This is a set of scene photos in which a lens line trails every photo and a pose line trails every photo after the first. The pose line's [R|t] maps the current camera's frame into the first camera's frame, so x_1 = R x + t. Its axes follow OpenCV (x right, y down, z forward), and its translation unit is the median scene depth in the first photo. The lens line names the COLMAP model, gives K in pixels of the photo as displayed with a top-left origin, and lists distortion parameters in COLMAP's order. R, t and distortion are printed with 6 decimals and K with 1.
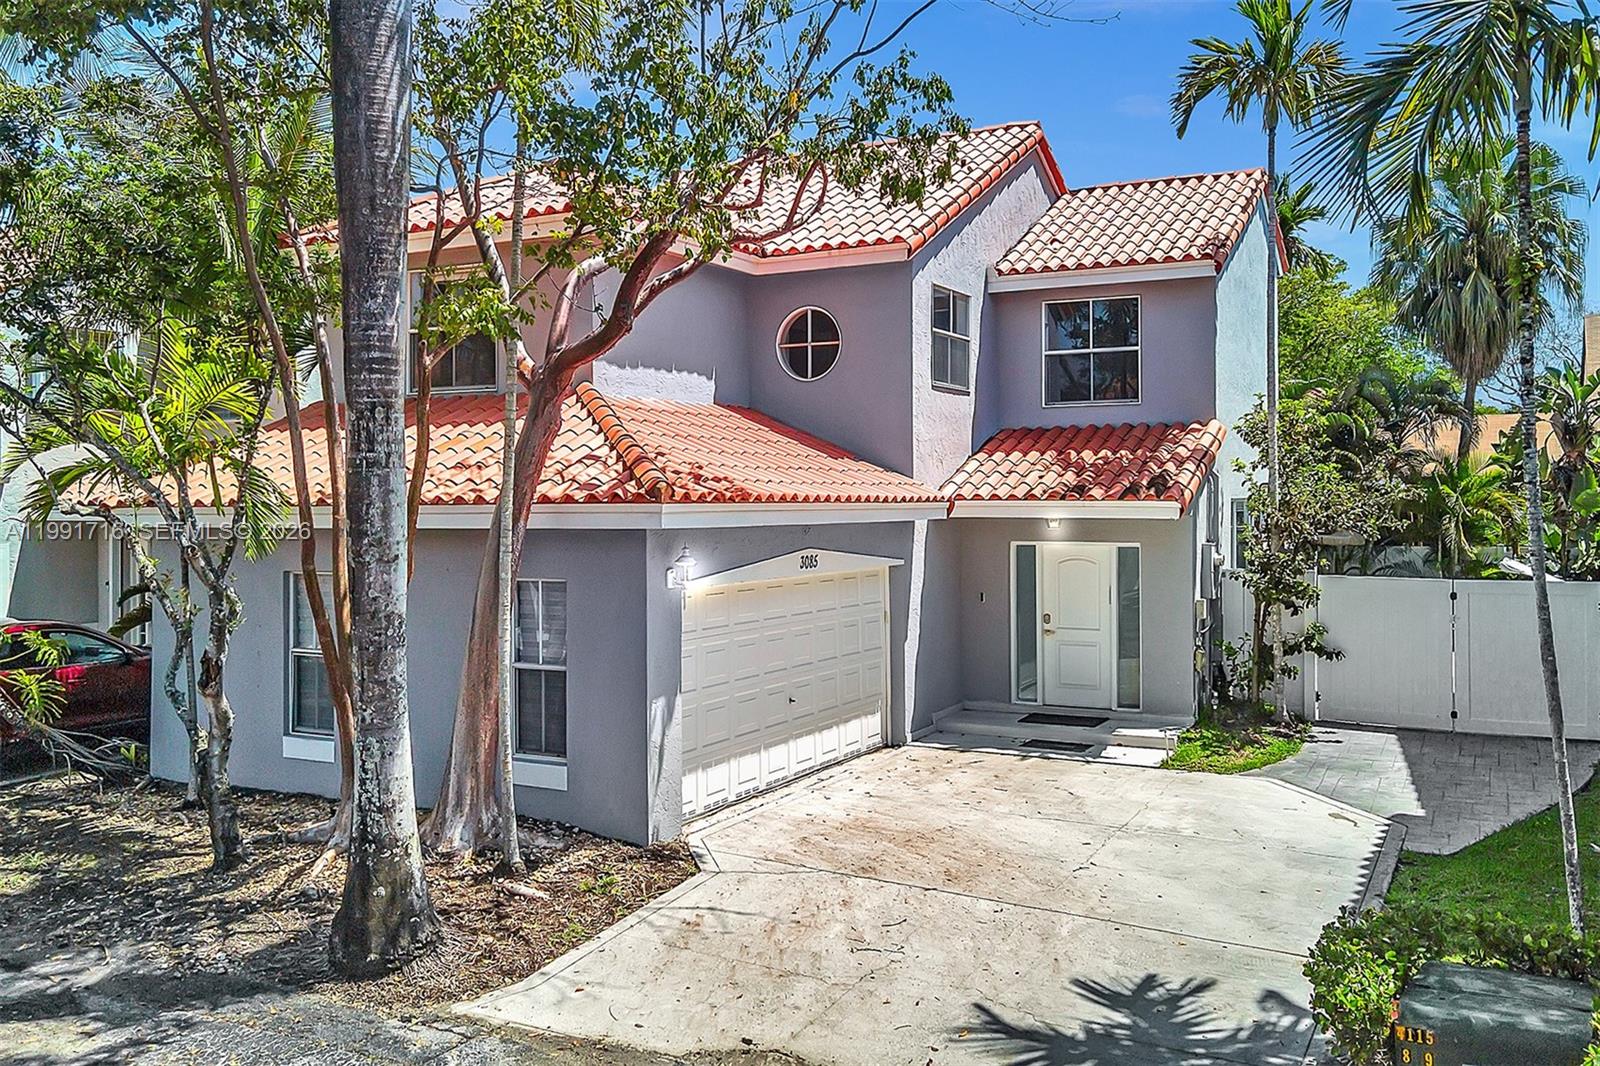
lens RADIAL K [[1250.9, 0, 800.0], [0, 1250.9, 533.0], [0, 0, 1]] dist [0.010225, 0.001926]
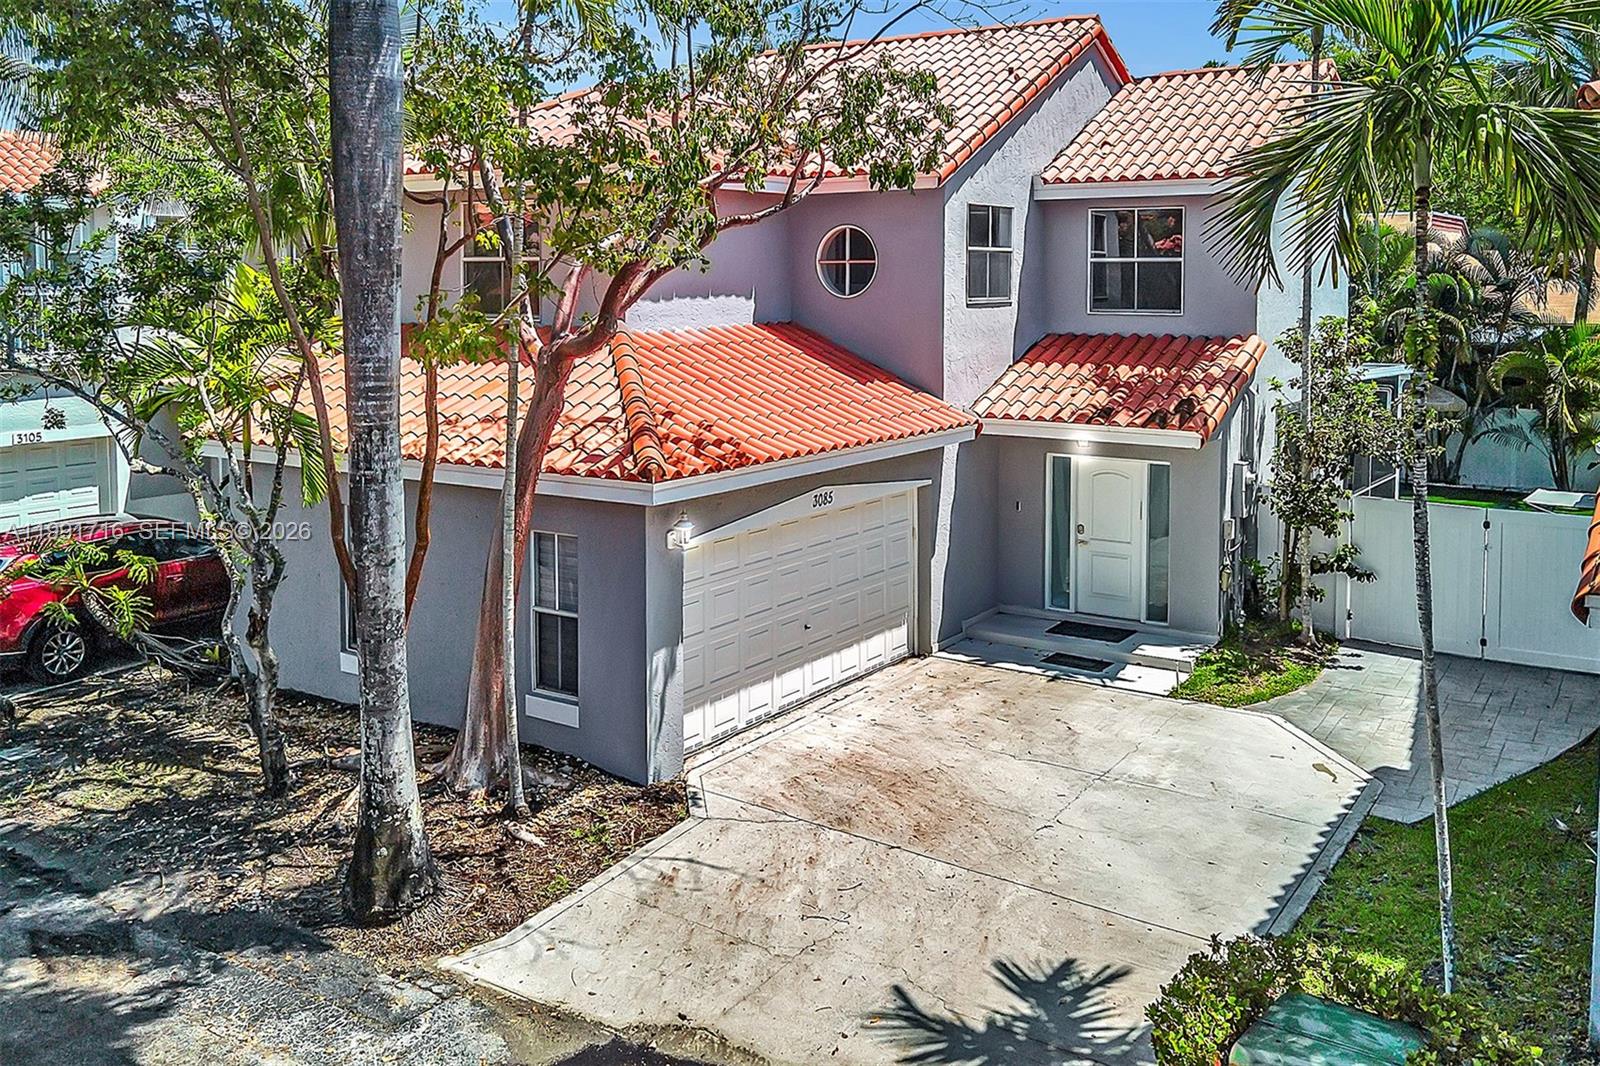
lens RADIAL K [[1274.0, 0, 825.6], [0, 1274.0, 384.7], [0, 0, 1]] dist [0.005268, 0.003438]
pose [[0.995597, 0.013393, -0.092773, 0.131374], [-0.008336, 0.998469, 0.054684, -0.160661], [0.093364, -0.053670, 0.994184, -0.070957]]
